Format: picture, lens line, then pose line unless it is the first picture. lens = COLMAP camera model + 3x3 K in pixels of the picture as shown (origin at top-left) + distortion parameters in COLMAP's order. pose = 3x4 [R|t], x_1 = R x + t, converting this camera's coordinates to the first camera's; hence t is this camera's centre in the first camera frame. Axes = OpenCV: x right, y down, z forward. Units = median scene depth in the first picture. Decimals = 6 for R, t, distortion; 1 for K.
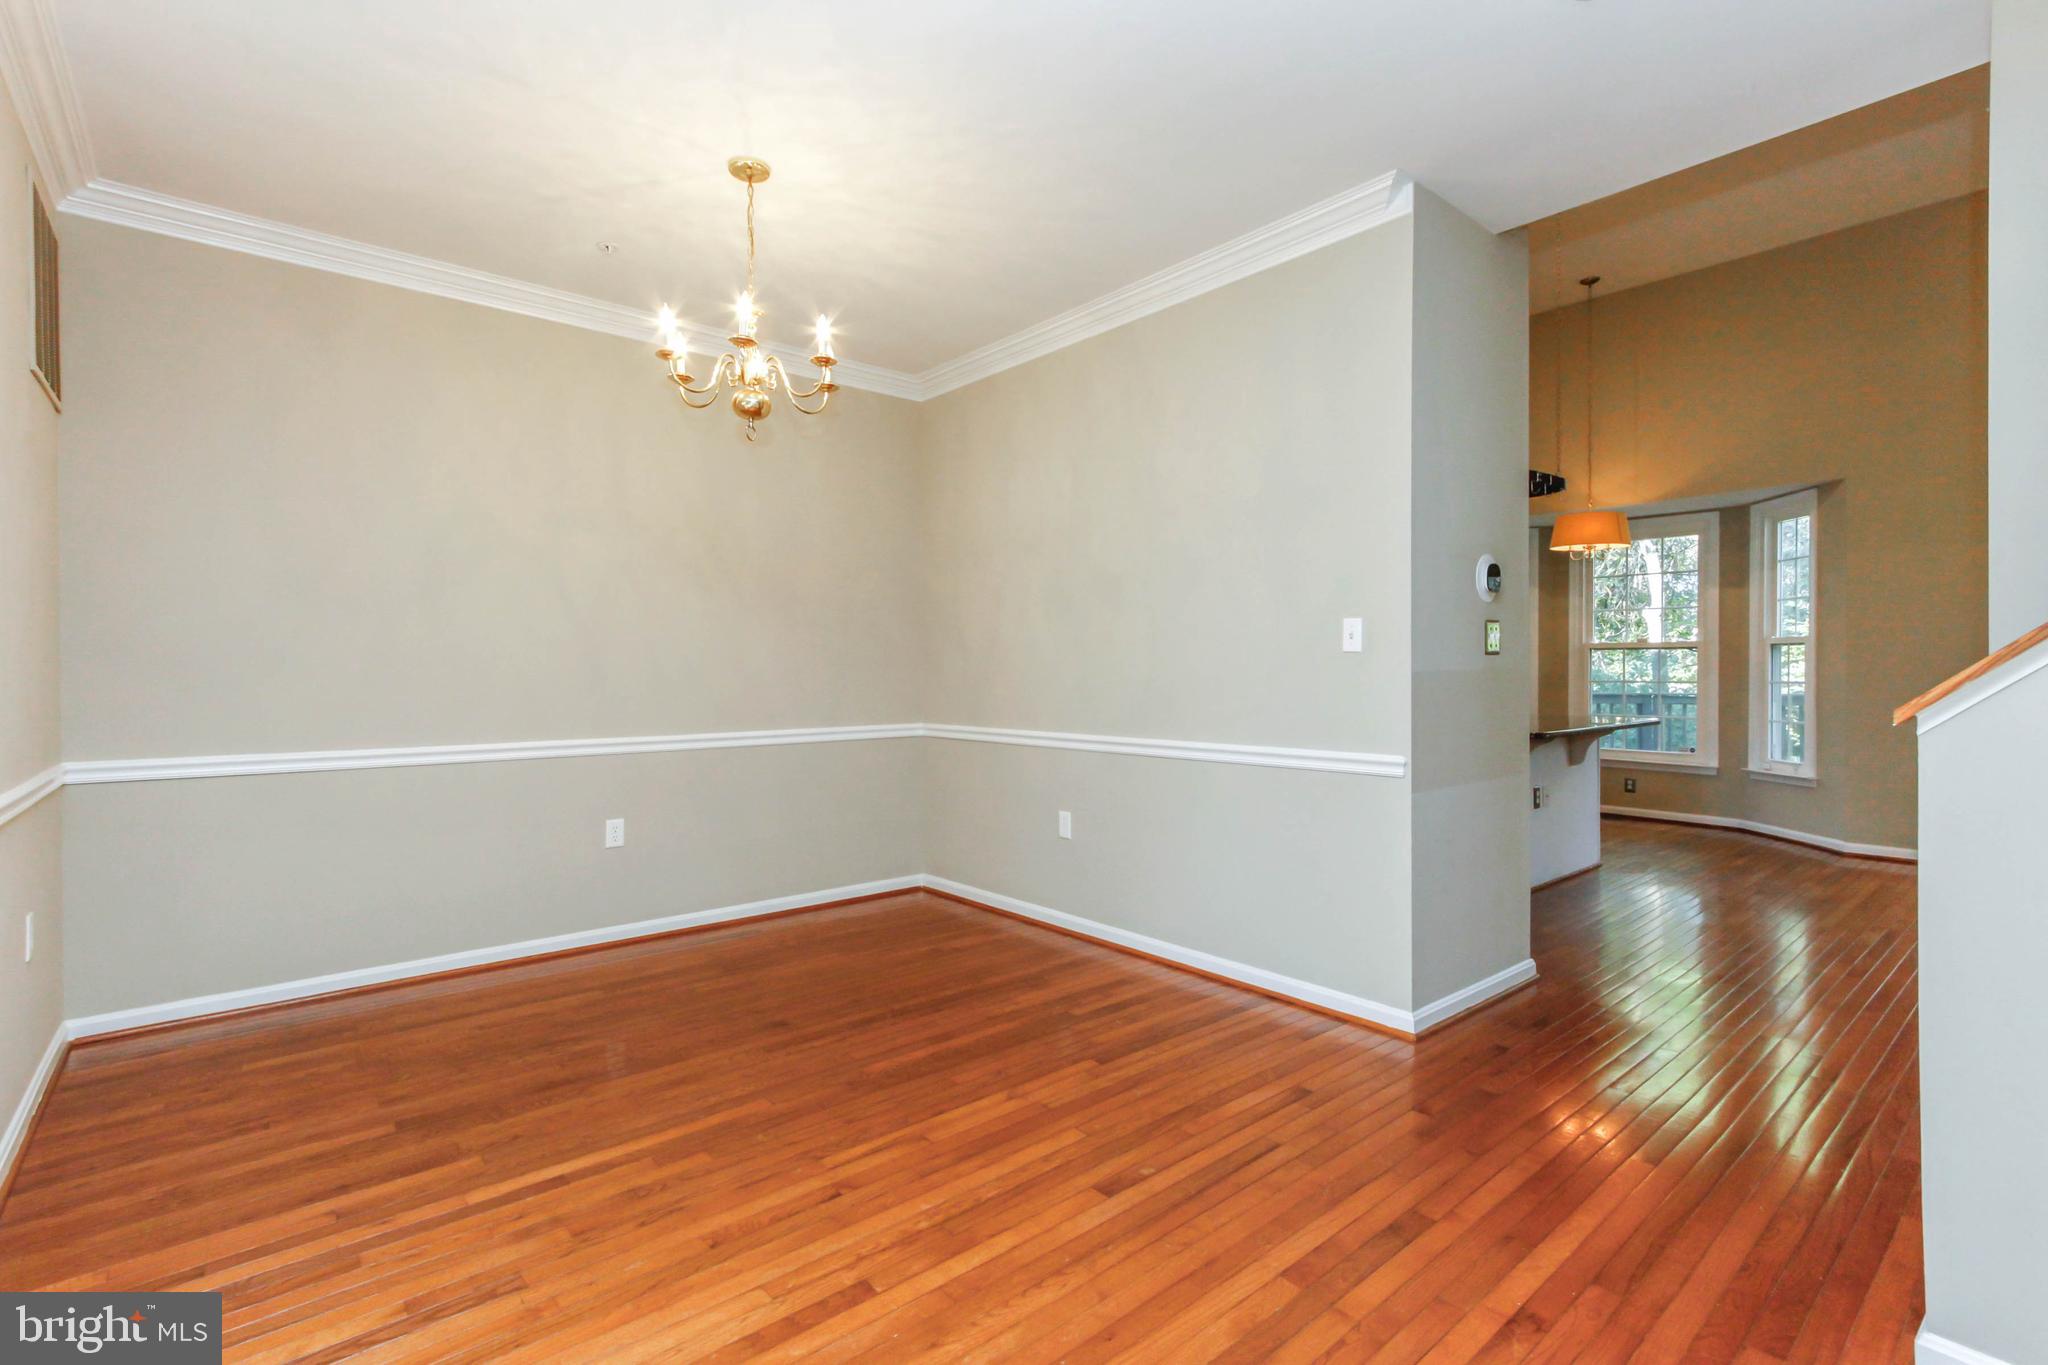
lens RADIAL K [[944.0, 0, 1029.5], [0, 944.0, 670.3], [0, 0, 1]] dist [-0.000725, -0.000157]
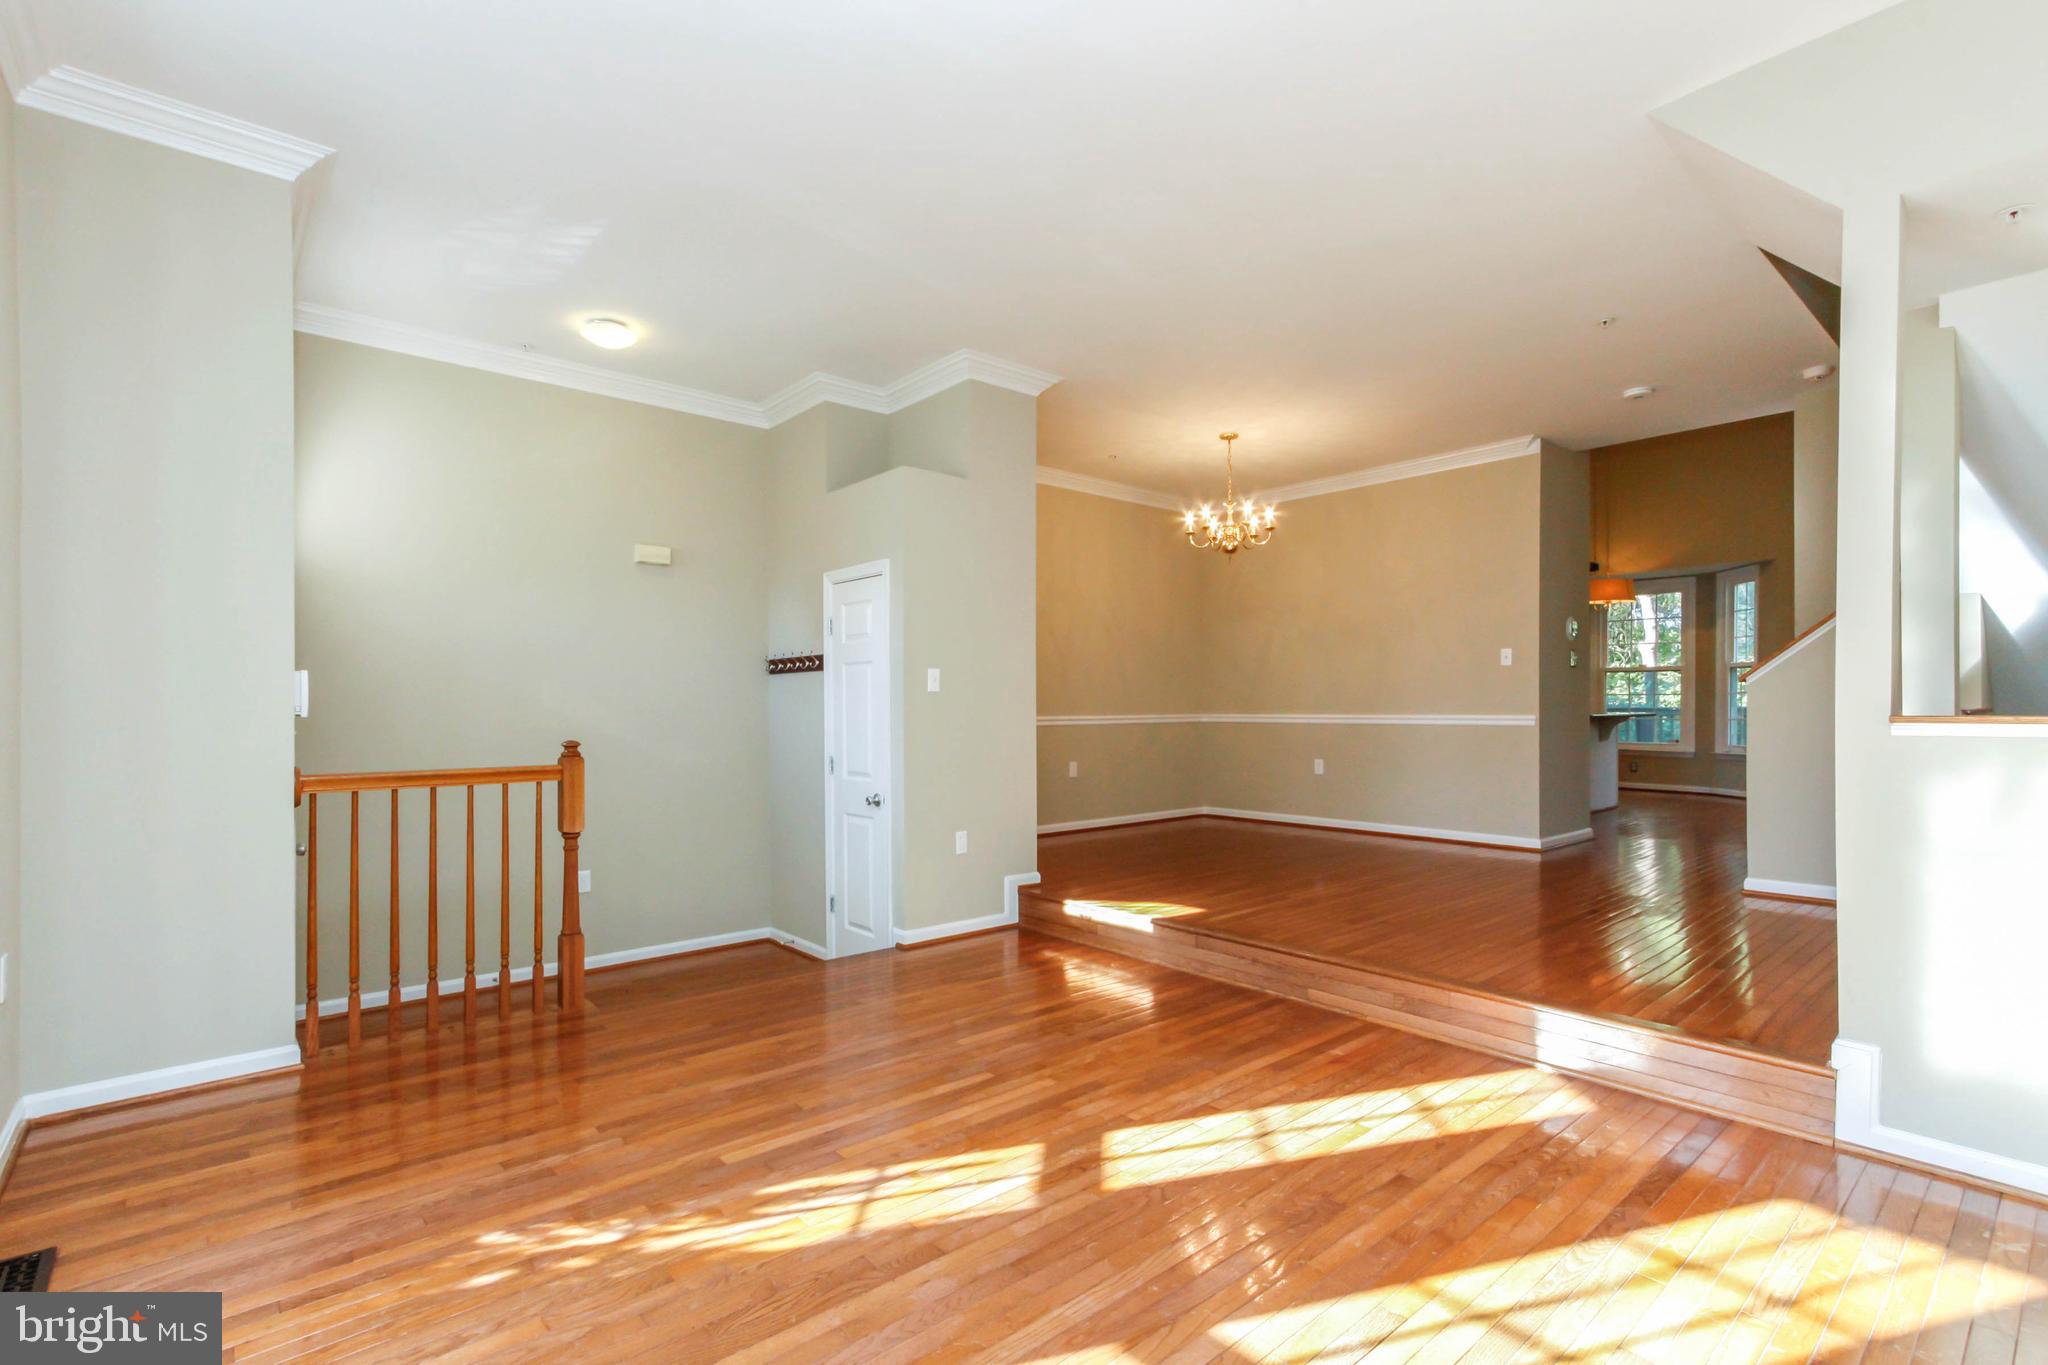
lens RADIAL K [[944.0, 0, 1019.0], [0, 944.0, 700.5], [0, 0, 1]] dist [-0.000725, -0.000157]
pose [[0.999998, -0.000199, 0.002219, -0.337484], [0.000208, 0.999992, -0.004096, 0.030119], [-0.002218, 0.004096, 0.999989, -0.483649]]
